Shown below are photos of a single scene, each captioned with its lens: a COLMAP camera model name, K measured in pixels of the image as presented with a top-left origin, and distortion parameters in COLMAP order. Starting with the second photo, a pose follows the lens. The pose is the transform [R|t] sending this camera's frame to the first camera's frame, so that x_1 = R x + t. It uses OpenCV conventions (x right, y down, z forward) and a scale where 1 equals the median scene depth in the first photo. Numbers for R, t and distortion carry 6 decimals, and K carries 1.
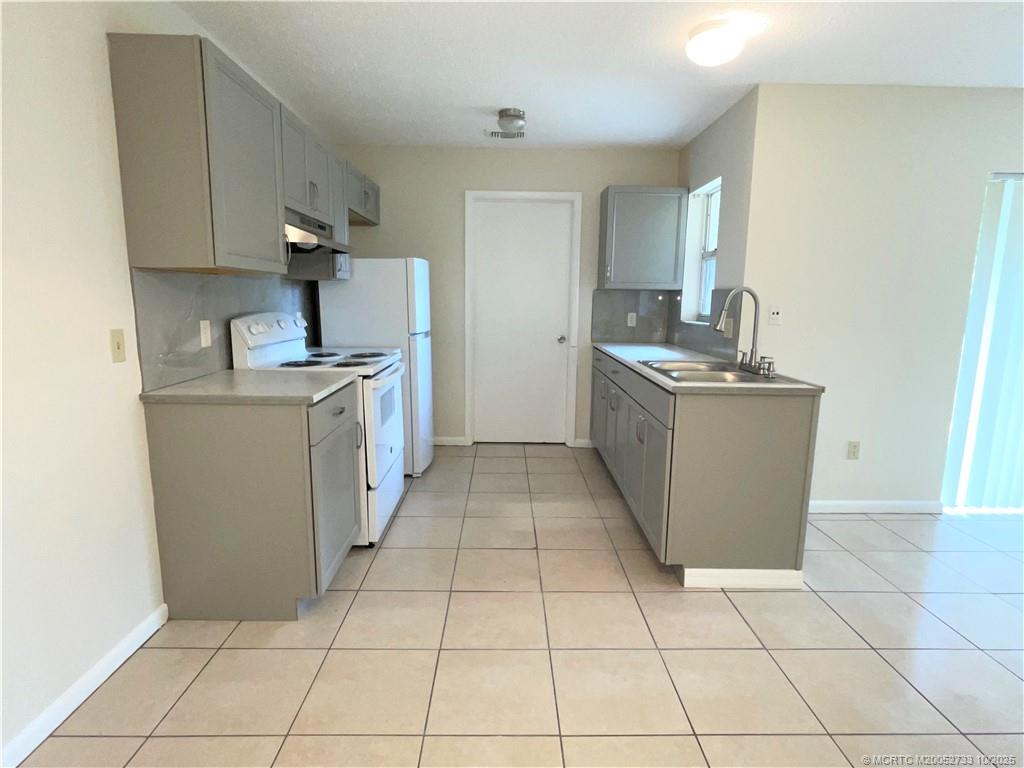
lens RADIAL K [[553.2, 0, 516.1], [0, 553.2, 384.0], [0, 0, 1]] dist [-0.024316, -0.001080]
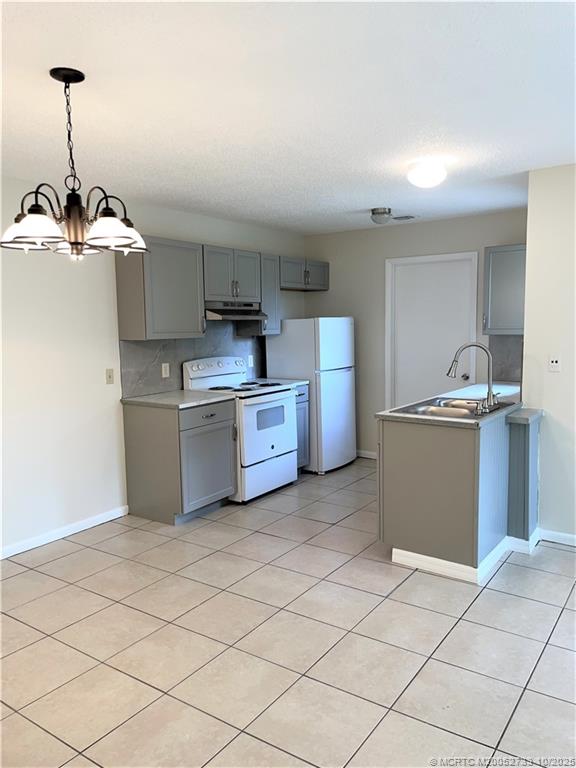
lens RADIAL K [[581.6, 0, 296.1], [0, 581.6, 382.7], [0, 0, 1]] dist [0.013827, 0.001458]
pose [[0.814212, 0.035273, -0.579495, 0.893156], [-0.066277, 0.997275, -0.032418, -0.013661], [0.576772, 0.064802, 0.814331, -0.338634]]
